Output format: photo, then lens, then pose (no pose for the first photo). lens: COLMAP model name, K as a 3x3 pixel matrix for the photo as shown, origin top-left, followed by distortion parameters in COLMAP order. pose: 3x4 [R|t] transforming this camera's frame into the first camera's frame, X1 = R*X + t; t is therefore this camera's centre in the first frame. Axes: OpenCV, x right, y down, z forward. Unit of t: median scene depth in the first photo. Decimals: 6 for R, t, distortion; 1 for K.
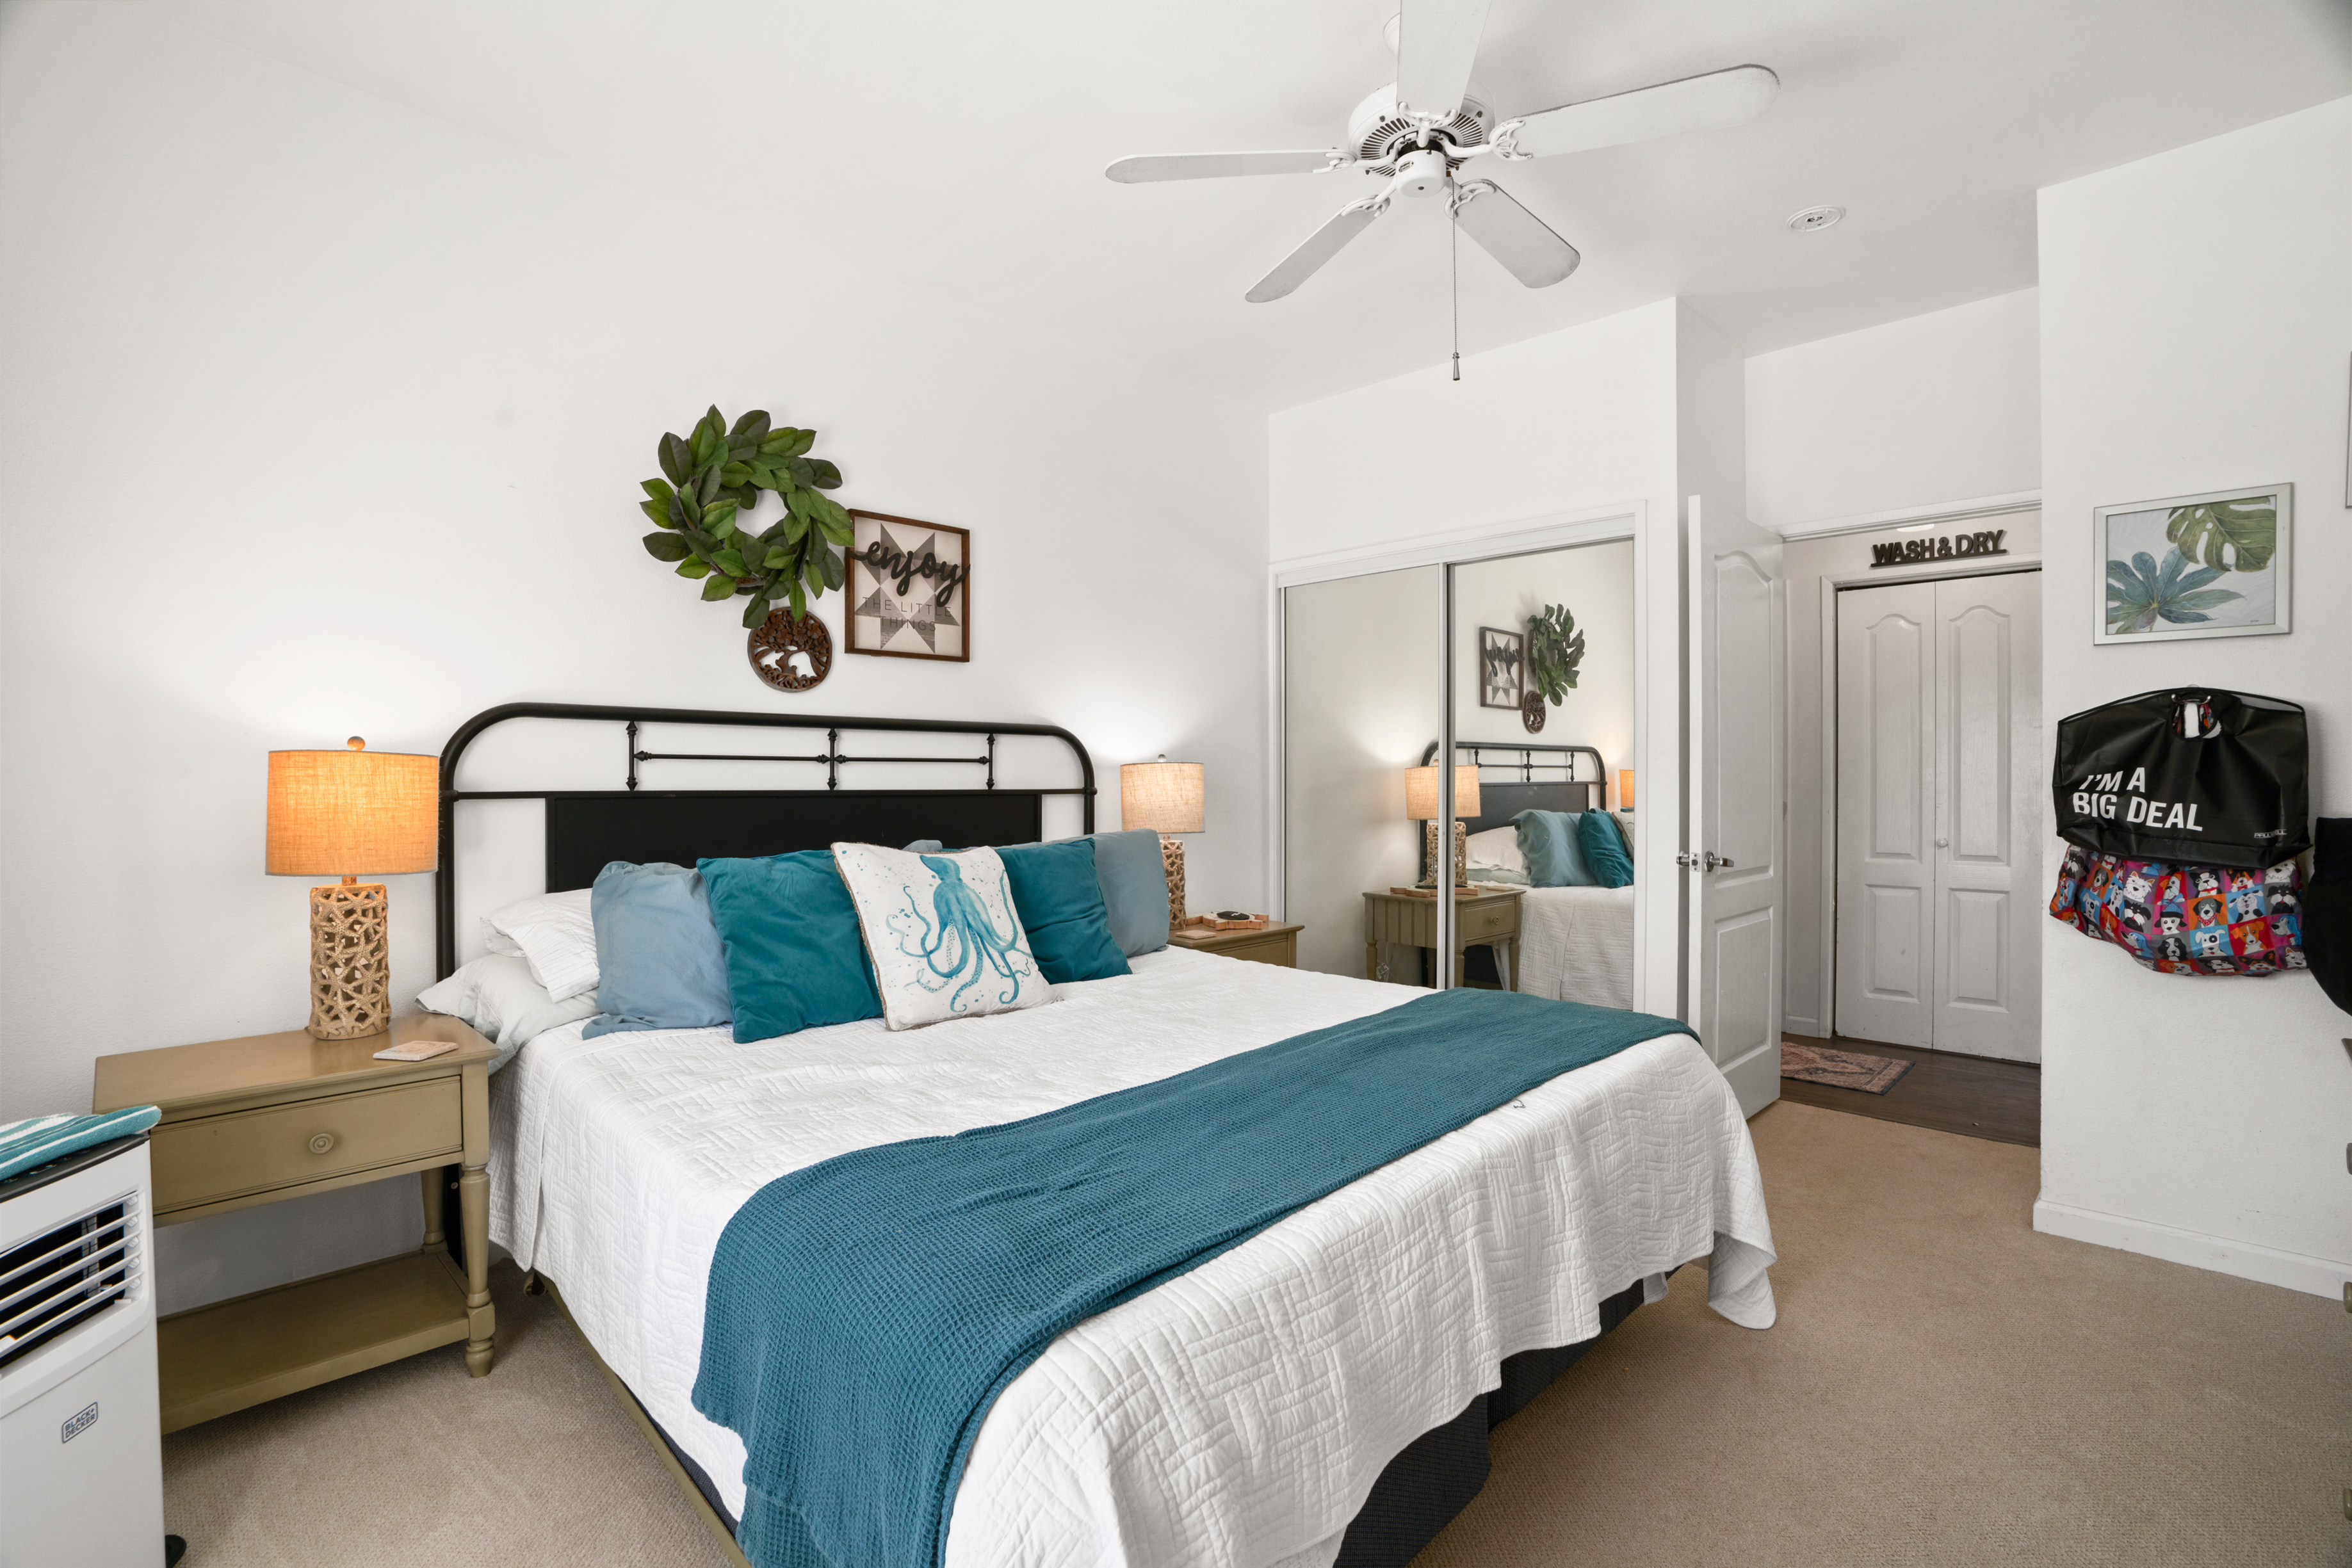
lens RADIAL K [[1100.5, 0, 1142.8], [0, 1100.5, 784.0], [0, 0, 1]] dist [-0.053589, 0.028612]
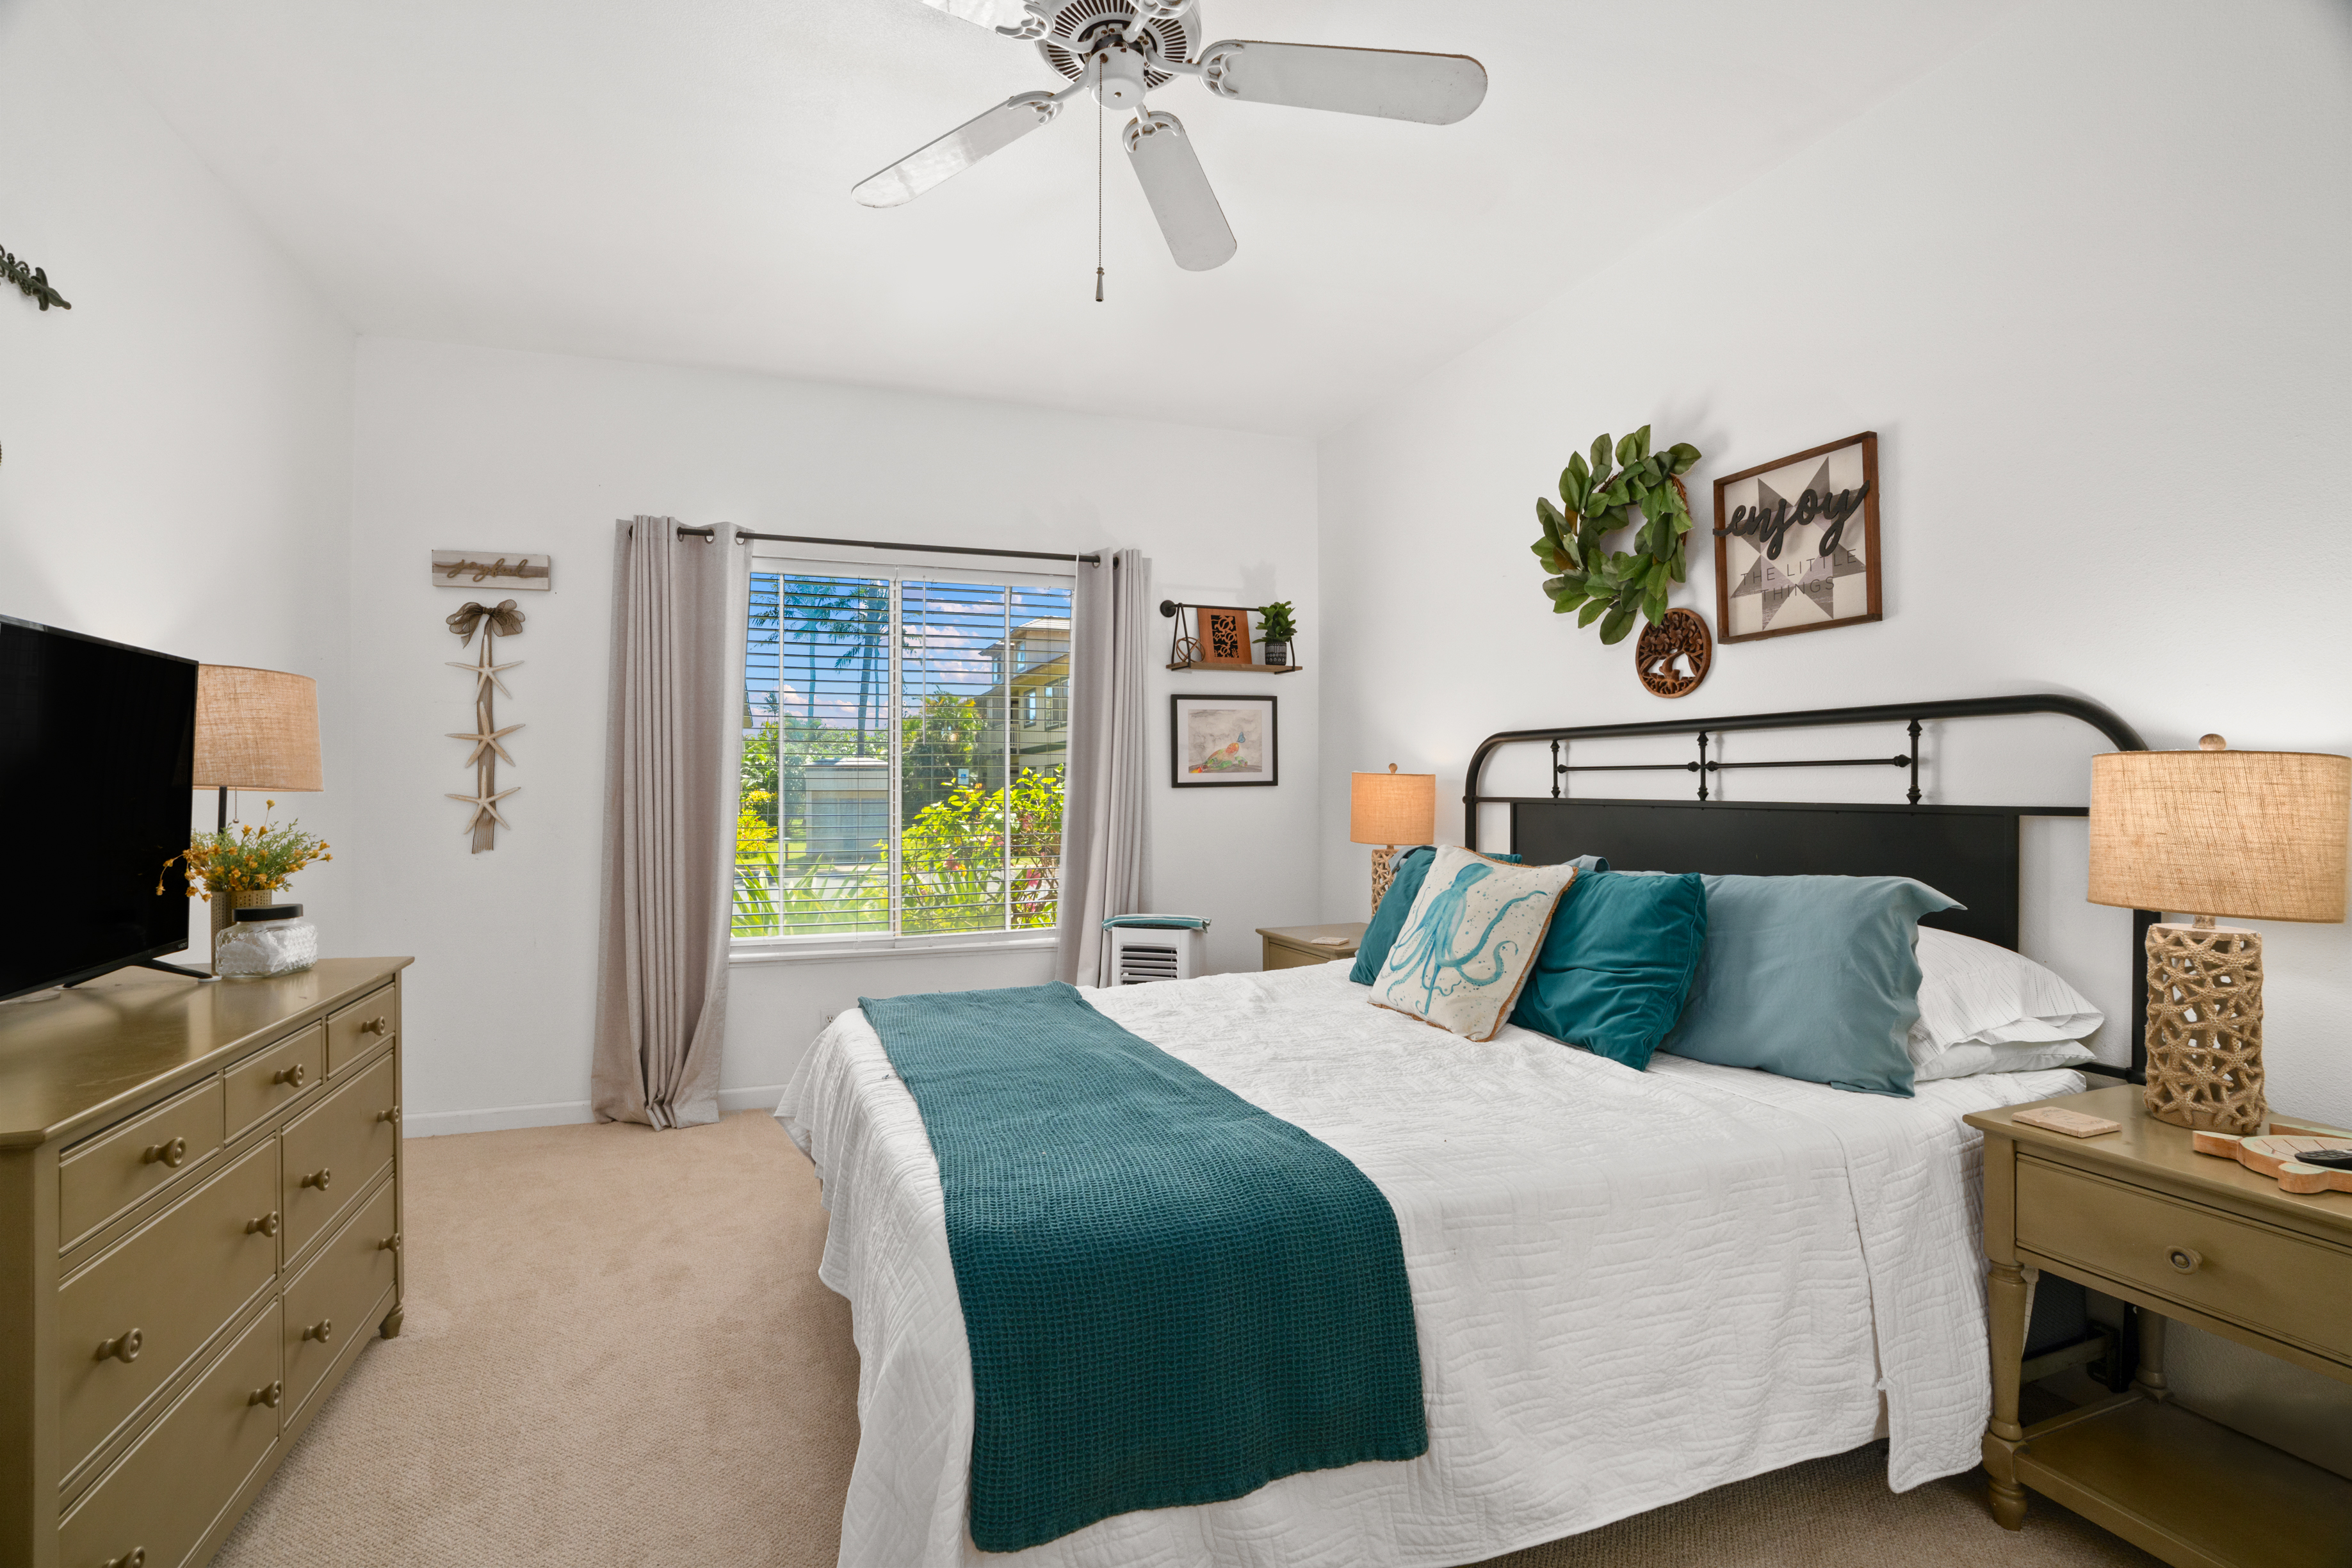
lens RADIAL K [[1086.2, 0, 1160.3], [0, 1086.2, 784.4], [0, 0, 1]] dist [-0.069429, 0.028639]
pose [[-0.414221, 0.001629, -0.910175, 0.684872], [0.001502, 0.999998, 0.001106, -0.009237], [0.910175, -0.000908, -0.414222, 0.932212]]
